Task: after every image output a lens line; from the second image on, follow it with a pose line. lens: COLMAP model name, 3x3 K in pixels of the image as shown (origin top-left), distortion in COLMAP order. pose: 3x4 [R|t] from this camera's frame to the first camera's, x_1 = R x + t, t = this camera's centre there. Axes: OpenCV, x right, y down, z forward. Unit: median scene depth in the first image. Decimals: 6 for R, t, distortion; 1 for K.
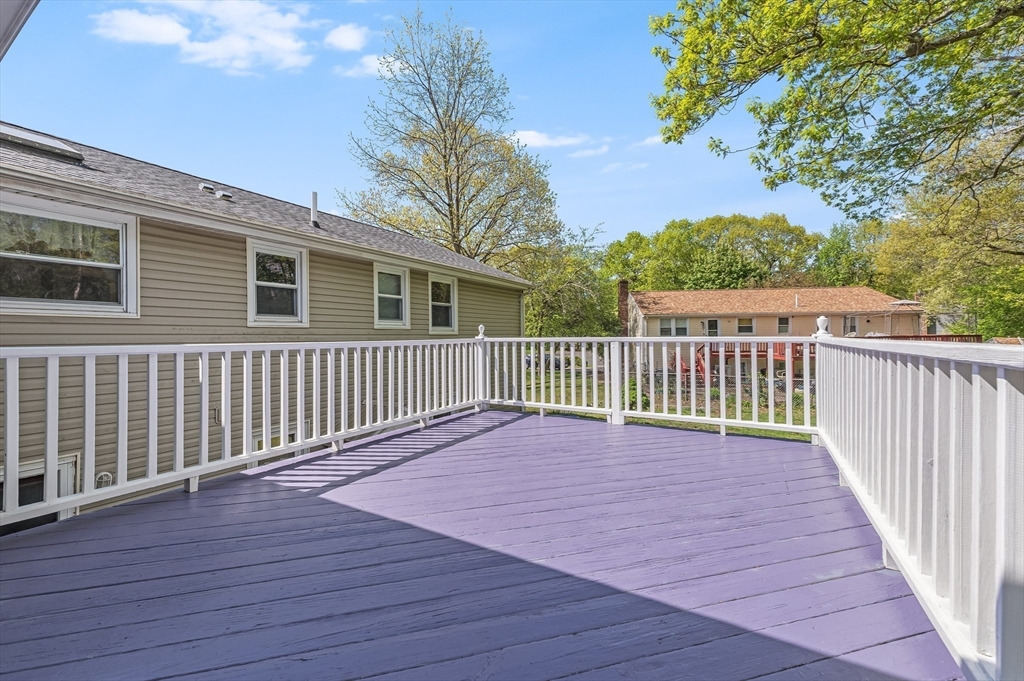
lens RADIAL K [[411.9, 0, 510.0], [0, 411.9, 338.3], [0, 0, 1]] dist [0.002326, 0.000121]
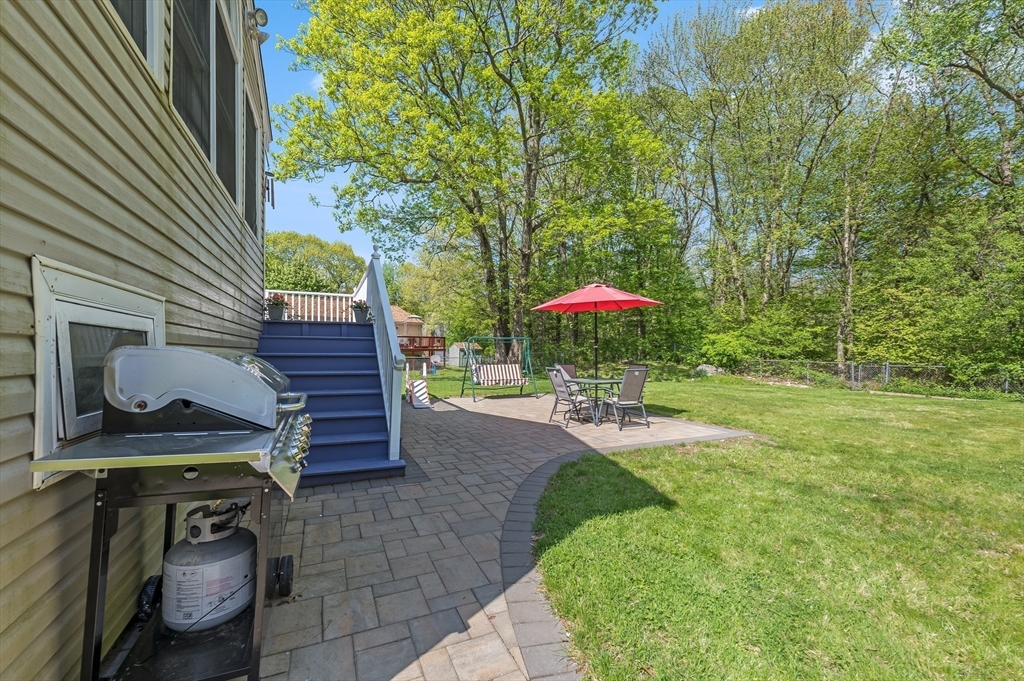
lens RADIAL K [[411.9, 0, 512.3], [0, 411.9, 349.9], [0, 0, 1]] dist [0.002326, 0.000121]
pose [[0.570260, 0.014083, 0.821344, -0.165794], [-0.004415, 0.999891, -0.014079, 0.073080], [-0.821452, 0.004402, 0.570260, -0.256988]]
